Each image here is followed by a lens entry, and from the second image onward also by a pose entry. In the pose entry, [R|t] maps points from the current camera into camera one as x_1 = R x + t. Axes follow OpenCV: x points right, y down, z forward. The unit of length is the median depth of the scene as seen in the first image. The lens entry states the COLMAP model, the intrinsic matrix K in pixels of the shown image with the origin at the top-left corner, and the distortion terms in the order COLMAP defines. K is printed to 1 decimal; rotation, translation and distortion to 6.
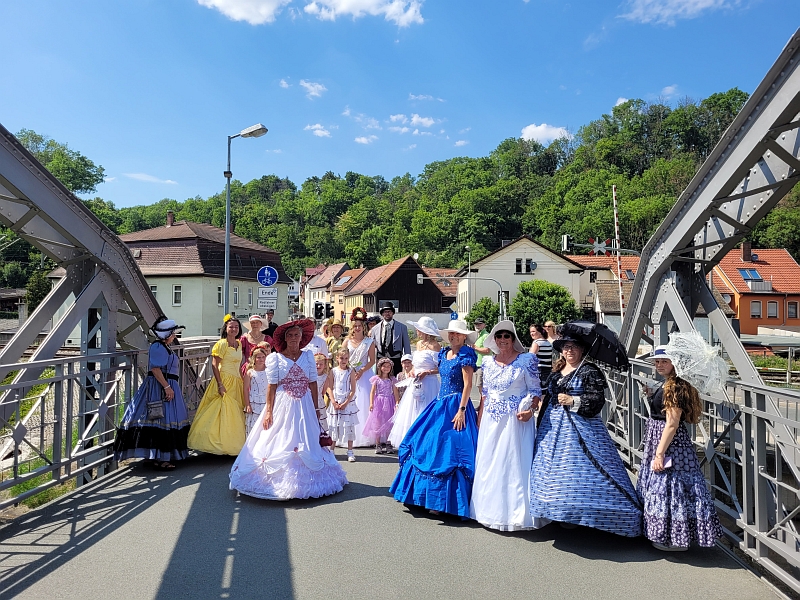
lens RADIAL K [[607.3, 0, 398.9], [0, 607.3, 299.9], [0, 0, 1]] dist [0.028474, -0.016695]
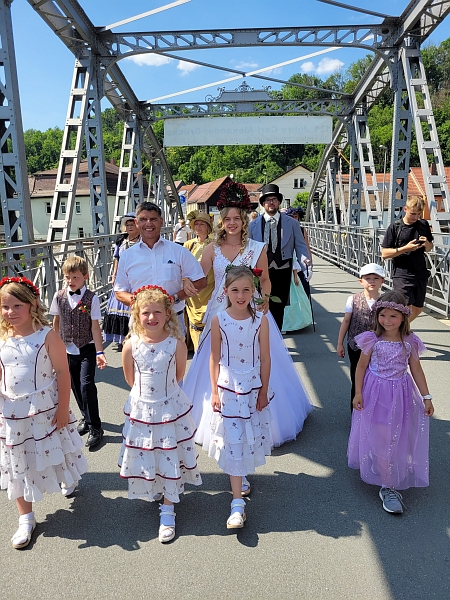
lens RADIAL K [[455.5, 0, 225.0], [0, 455.5, 301.9], [0, 0, 1]] dist [0.028474, -0.016695]
pose [[0.999177, -0.036016, 0.018639, -0.015894], [0.031291, 0.977075, 0.210581, -0.003541], [-0.025796, -0.209825, 0.977399, -0.139357]]
